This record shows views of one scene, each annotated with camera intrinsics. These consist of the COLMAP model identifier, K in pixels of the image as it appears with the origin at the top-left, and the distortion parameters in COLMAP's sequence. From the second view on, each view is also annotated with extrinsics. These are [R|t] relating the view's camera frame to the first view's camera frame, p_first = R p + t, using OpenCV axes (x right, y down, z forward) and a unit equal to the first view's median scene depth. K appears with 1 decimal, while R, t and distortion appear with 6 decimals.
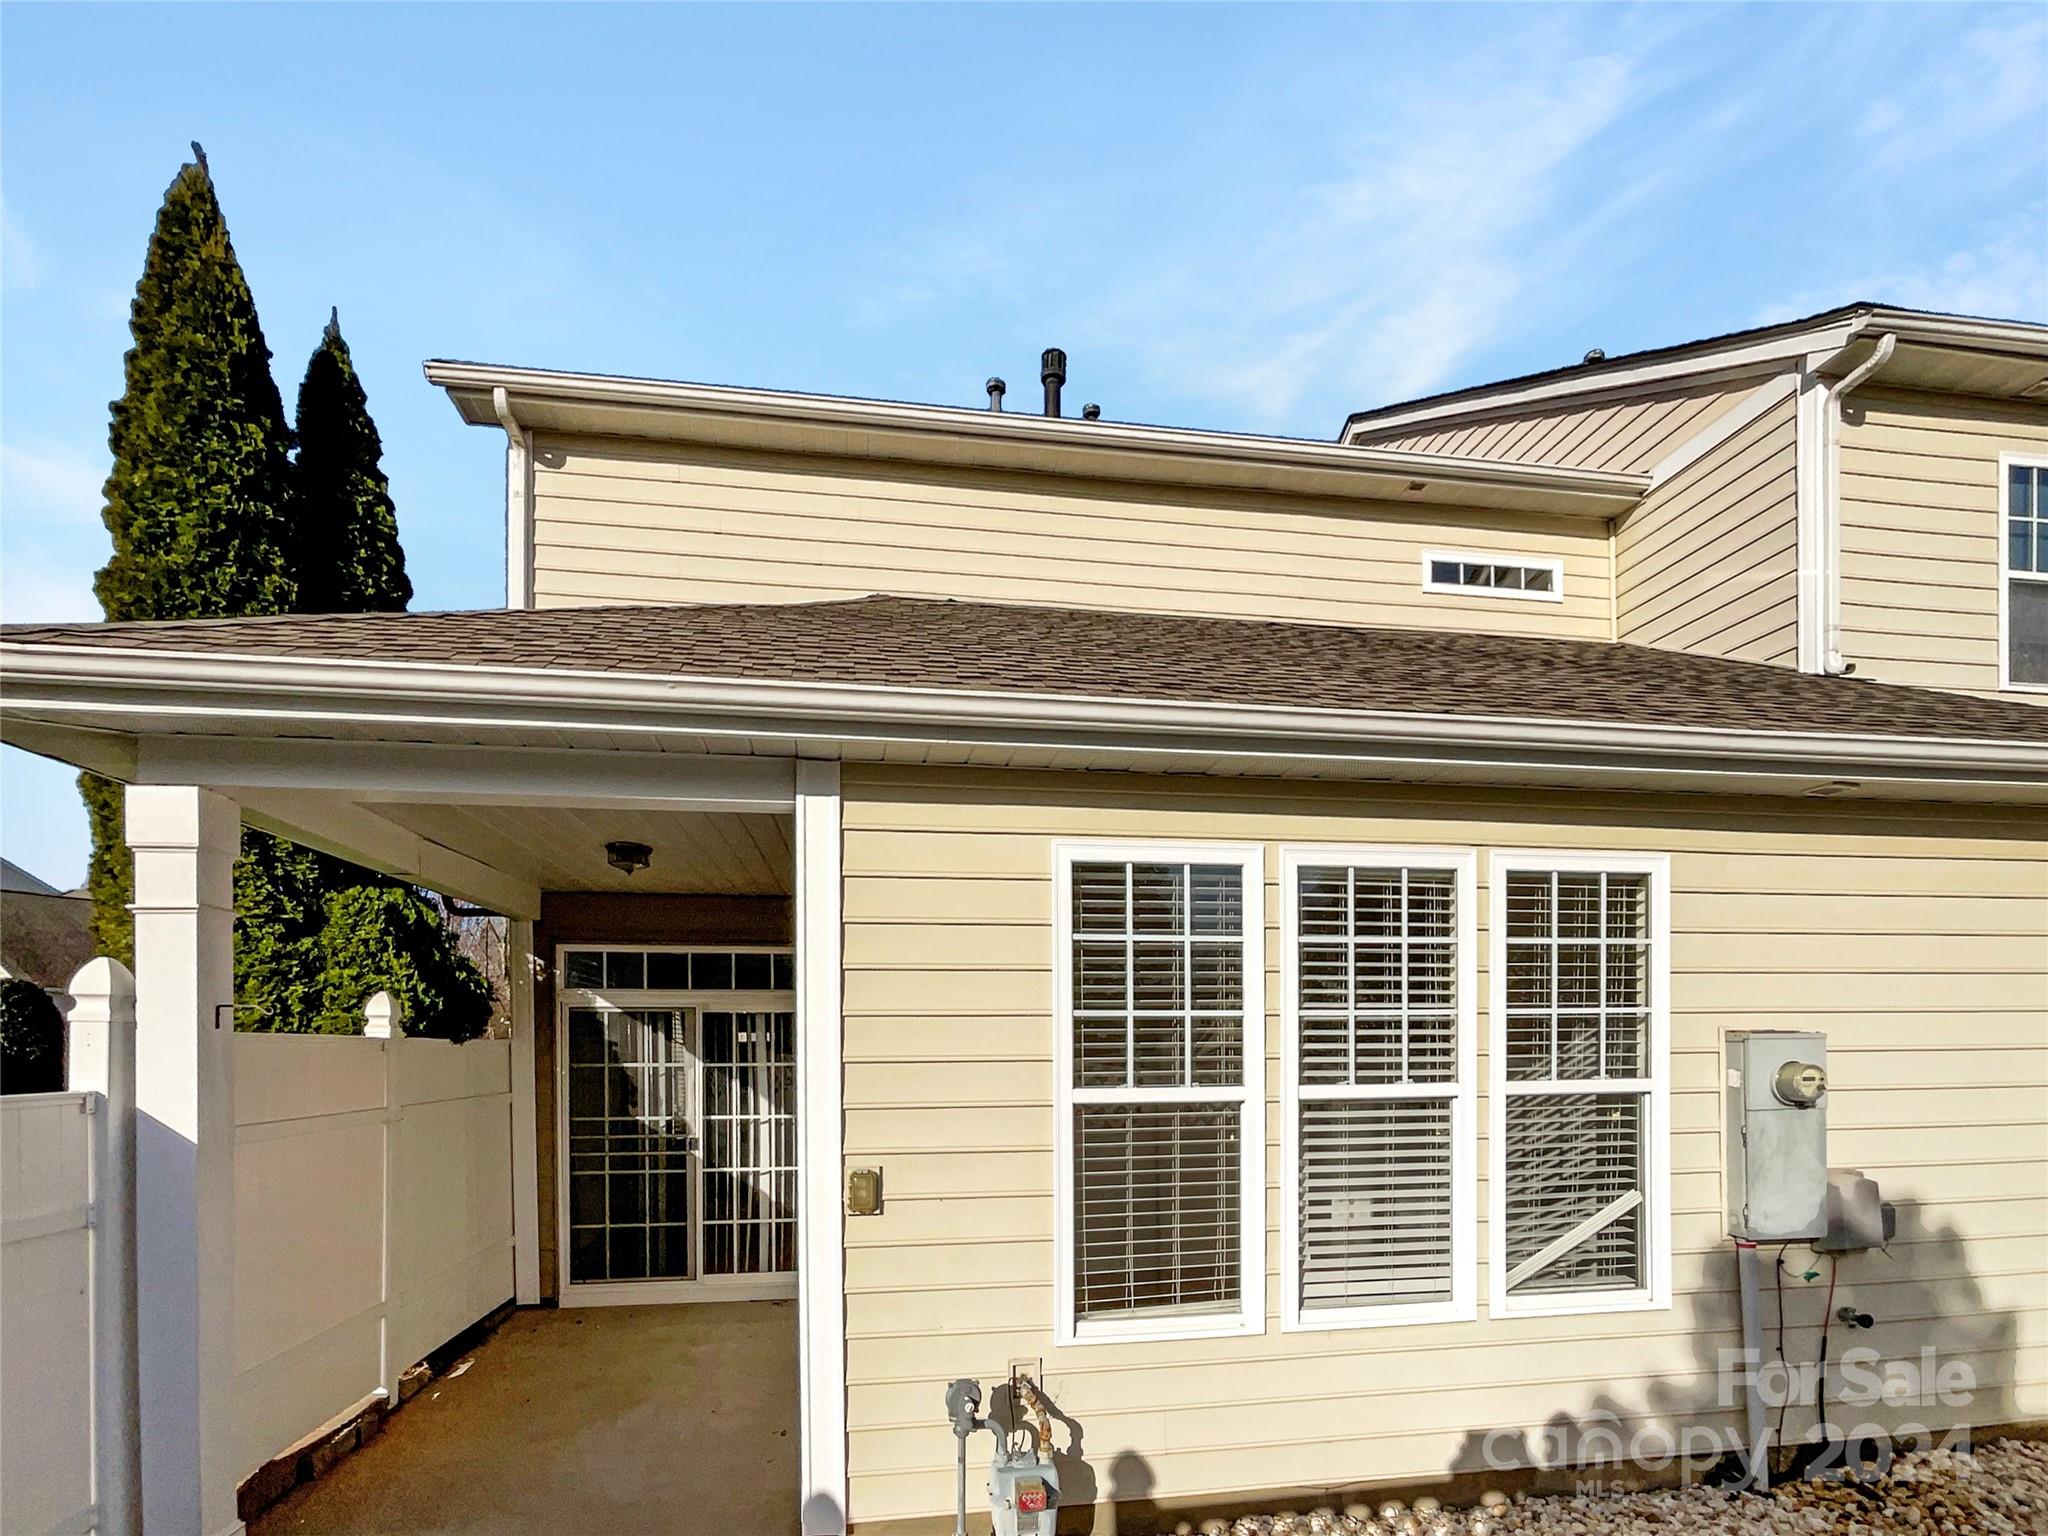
lens RADIAL K [[1019.3, 0, 1028.3], [0, 1019.3, 1058.0], [0, 0, 1]] dist [0.012267, 0.000410]
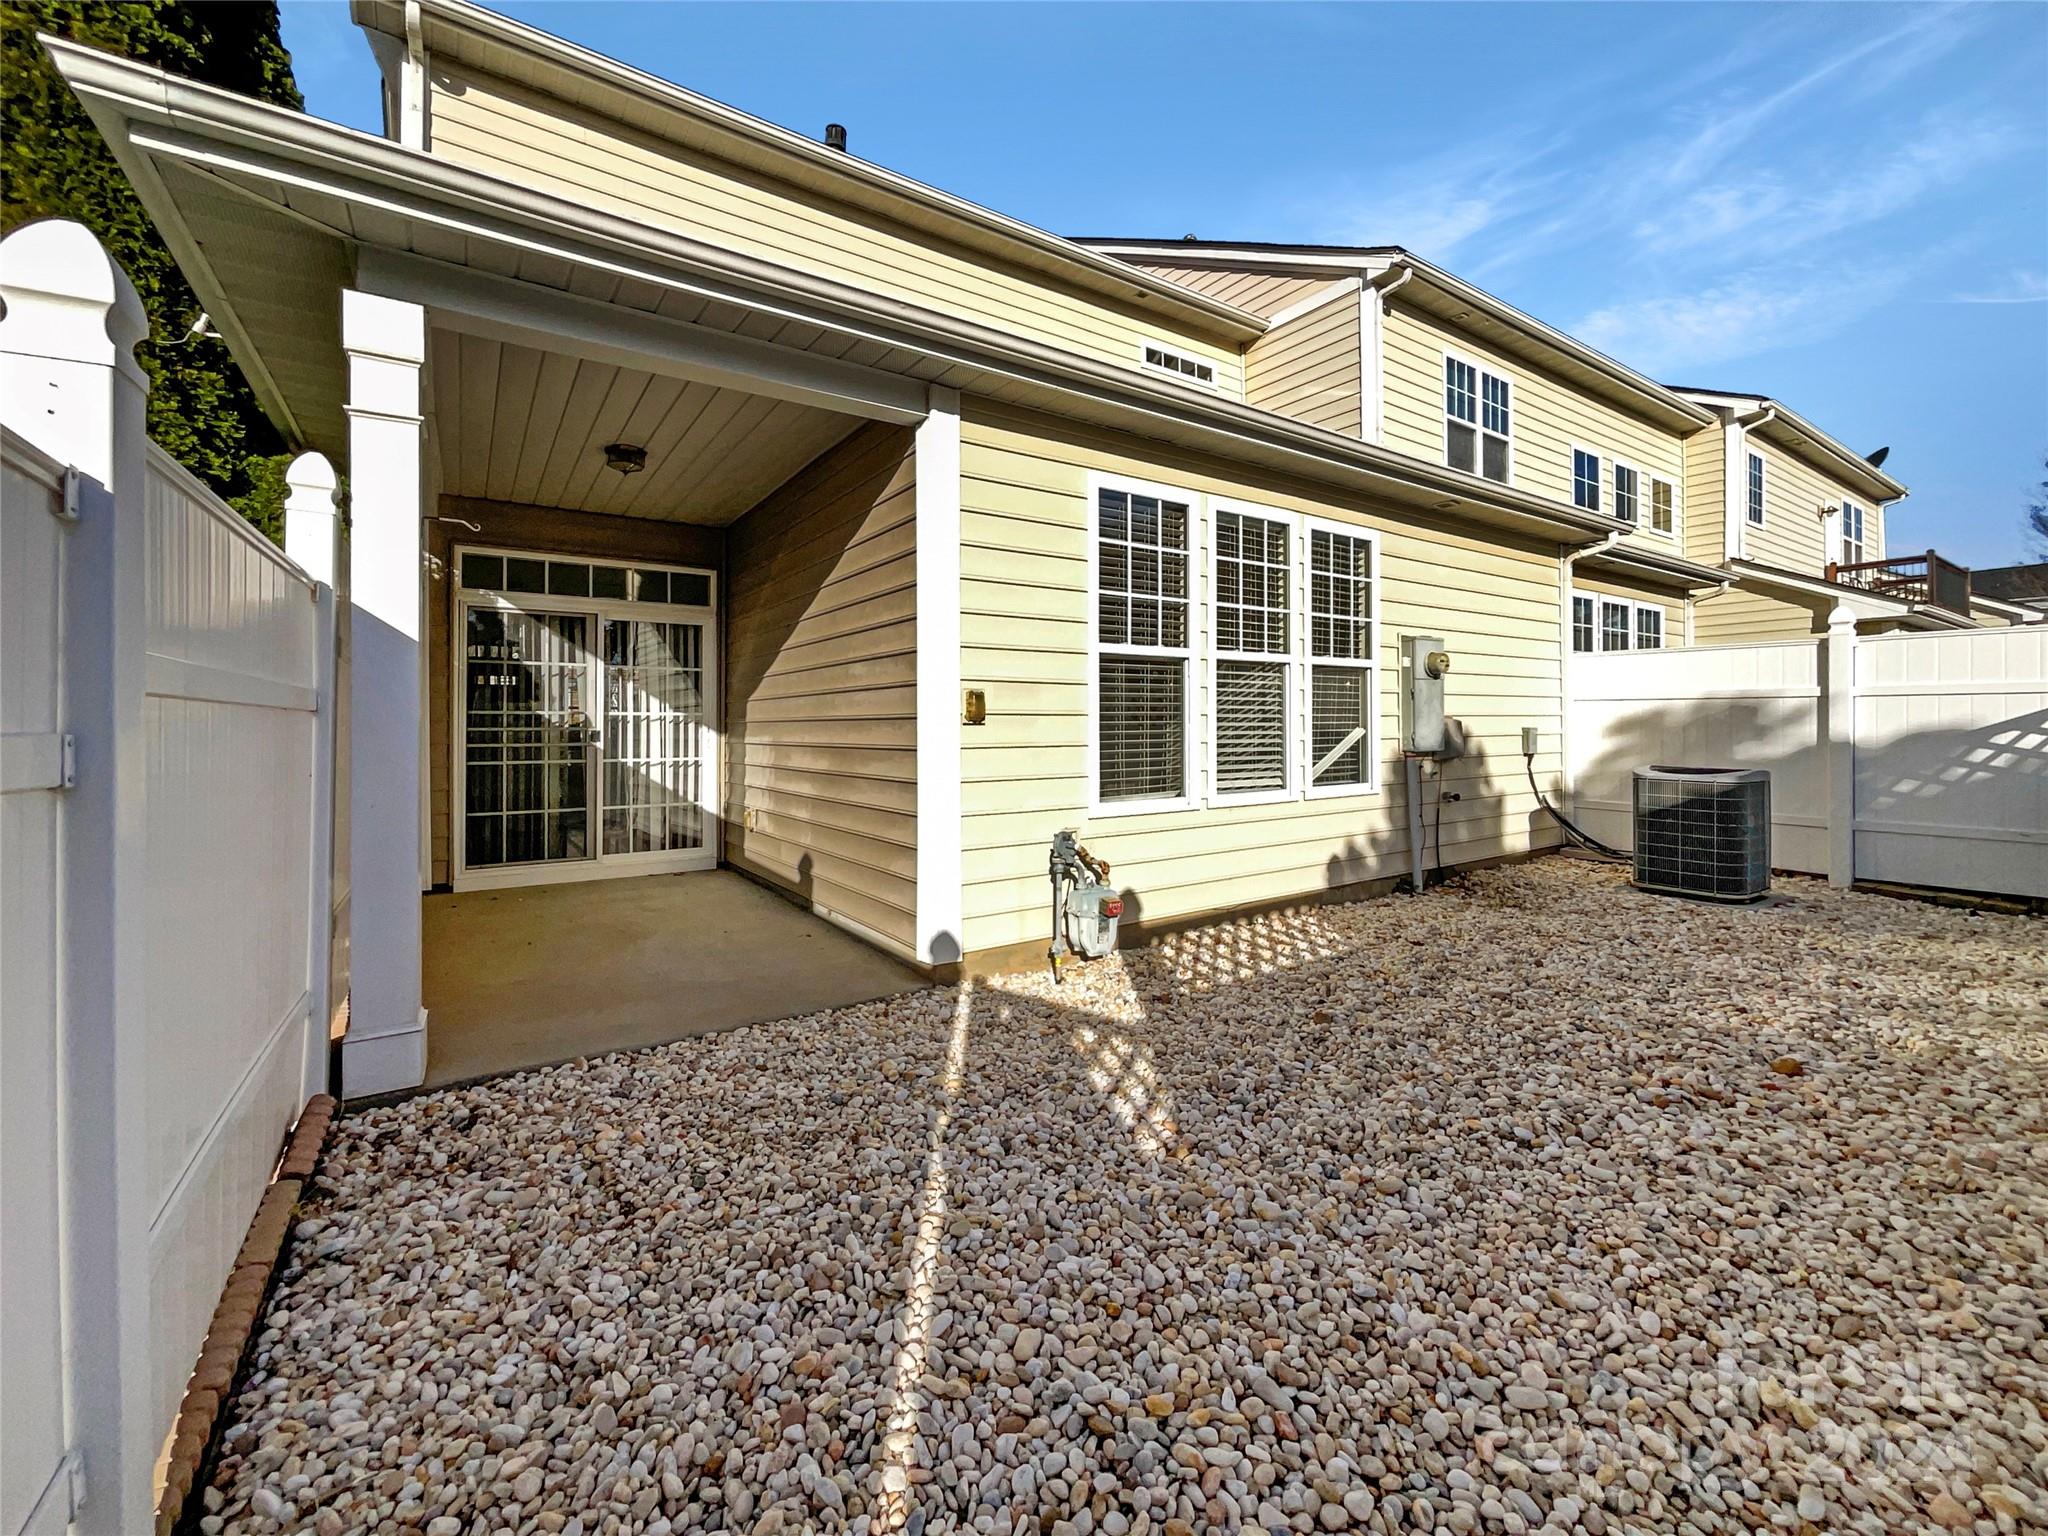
lens RADIAL K [[832.1, 0, 1027.0], [0, 832.1, 734.4], [0, 0, 1]] dist [0.000720, 0.000040]
pose [[0.910137, 0.005021, 0.414276, -0.482166], [-0.003428, 0.999984, -0.004589, 0.148374], [-0.414292, 0.002757, 0.910140, -0.034738]]
